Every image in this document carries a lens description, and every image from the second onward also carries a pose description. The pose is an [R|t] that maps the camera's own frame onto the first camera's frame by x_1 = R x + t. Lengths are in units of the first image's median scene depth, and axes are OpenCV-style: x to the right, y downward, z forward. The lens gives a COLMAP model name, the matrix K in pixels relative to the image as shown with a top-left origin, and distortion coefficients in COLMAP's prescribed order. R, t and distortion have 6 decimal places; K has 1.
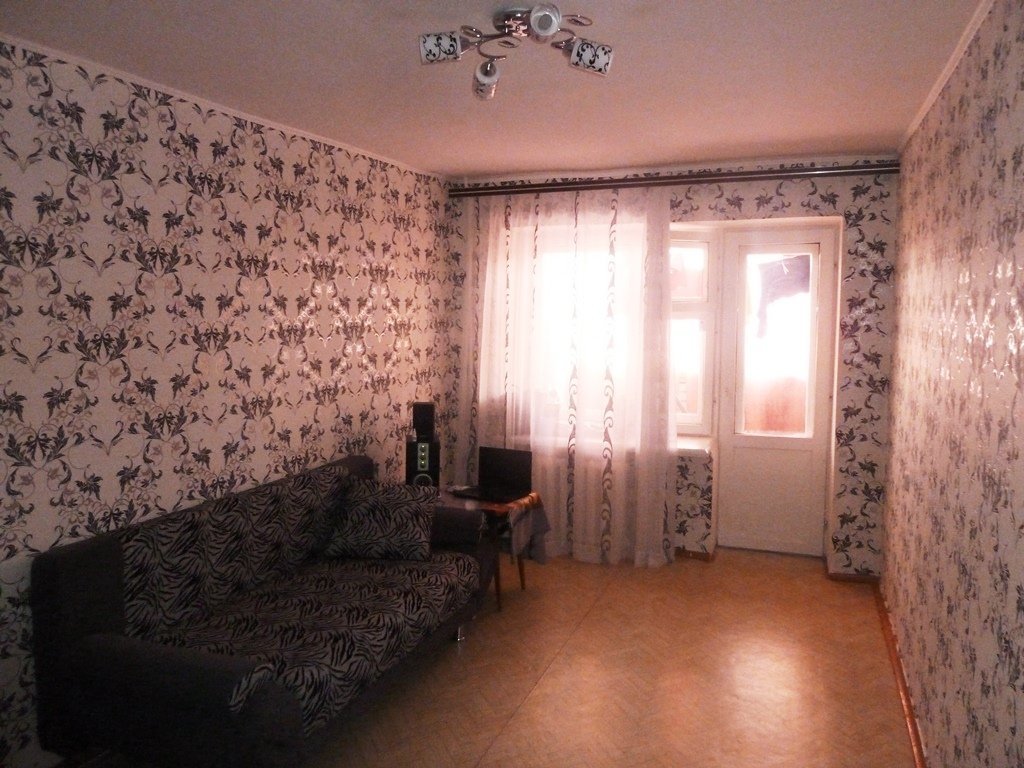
lens RADIAL K [[779.8, 0, 514.9], [0, 779.8, 357.8], [0, 0, 1]] dist [-0.036080, 0.015435]
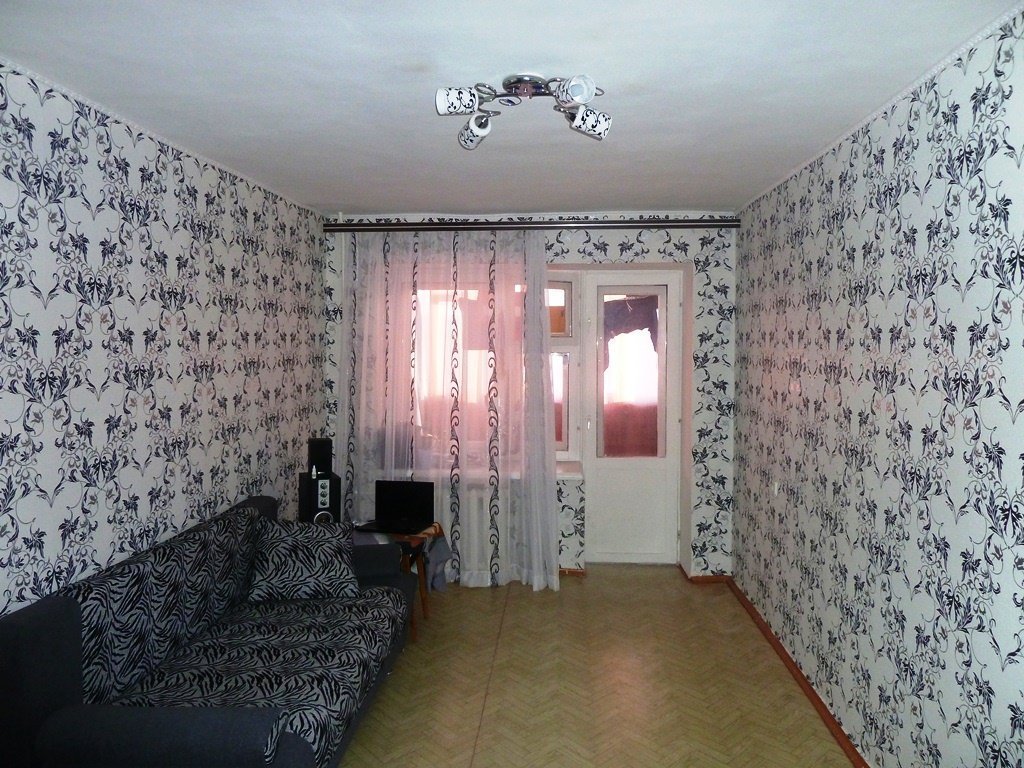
lens RADIAL K [[779.8, 0, 514.9], [0, 779.8, 357.8], [0, 0, 1]] dist [-0.036080, 0.015435]
pose [[0.952913, -0.006956, 0.303163, -0.255717], [0.020189, 0.998974, -0.040540, 0.000028], [-0.302570, 0.044752, 0.952076, -0.022378]]
